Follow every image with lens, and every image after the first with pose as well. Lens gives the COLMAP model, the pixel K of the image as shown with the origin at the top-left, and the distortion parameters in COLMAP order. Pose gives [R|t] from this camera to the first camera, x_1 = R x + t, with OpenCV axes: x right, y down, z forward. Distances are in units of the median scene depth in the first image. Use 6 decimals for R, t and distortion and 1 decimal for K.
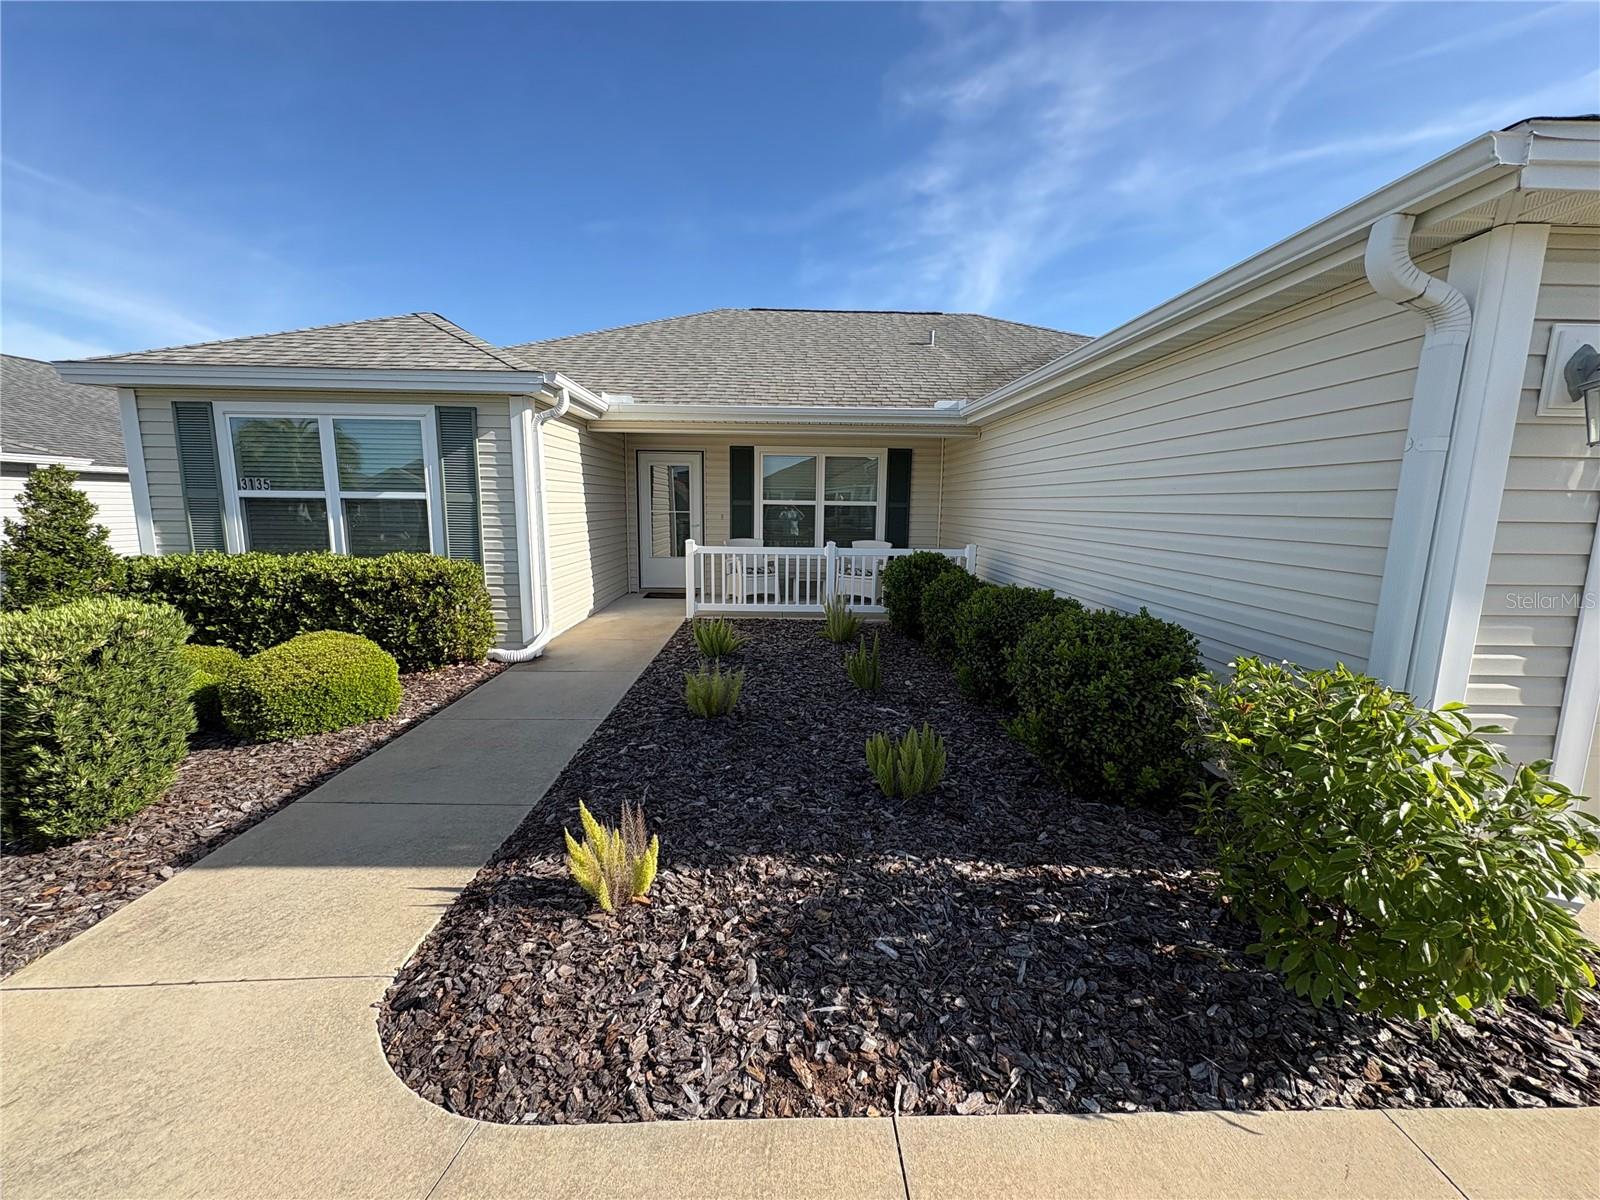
lens RADIAL K [[639.2, 0, 791.6], [0, 639.2, 598.6], [0, 0, 1]] dist [0.001244, -0.000067]
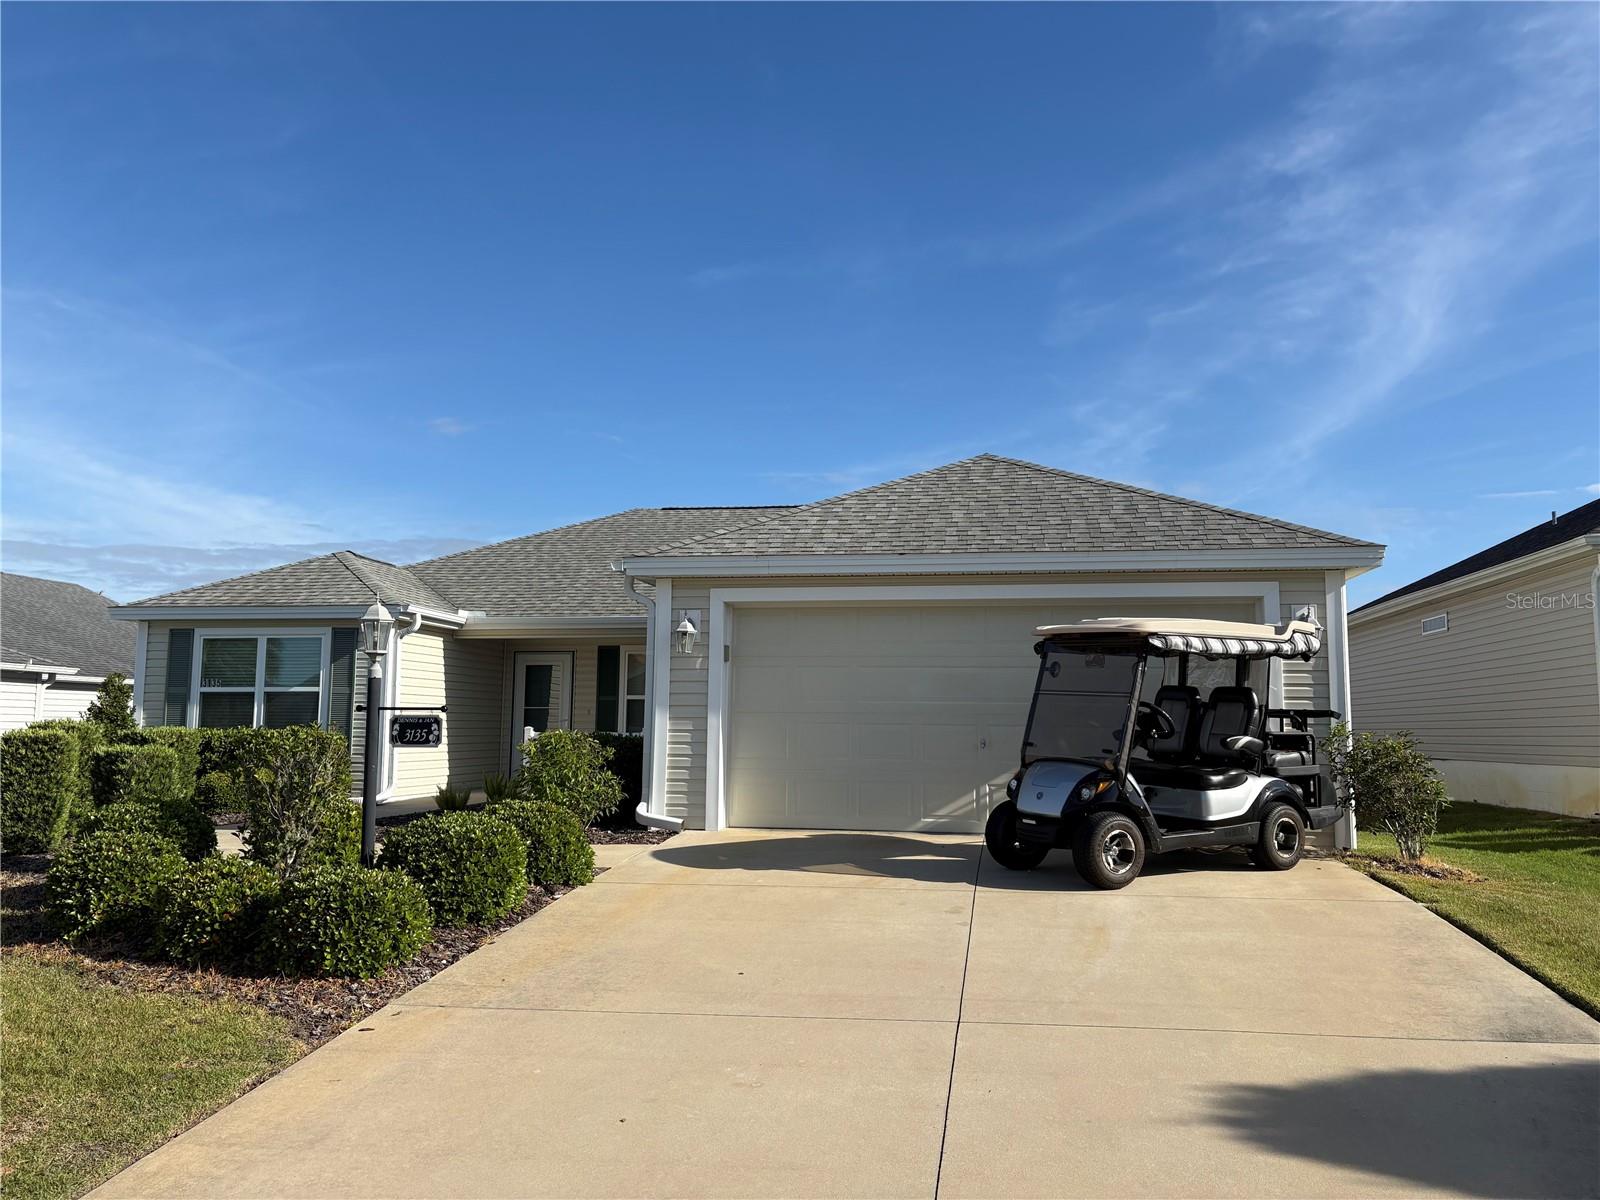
lens RADIAL K [[1226.0, 0, 838.0], [0, 1226.0, 592.2], [0, 0, 1]] dist [0.020470, -0.042372]
pose [[0.985962, -0.027837, -0.164630, 1.011816], [-0.015780, 0.966056, -0.257852, 0.314395], [0.166220, 0.256830, 0.952055, -1.450387]]
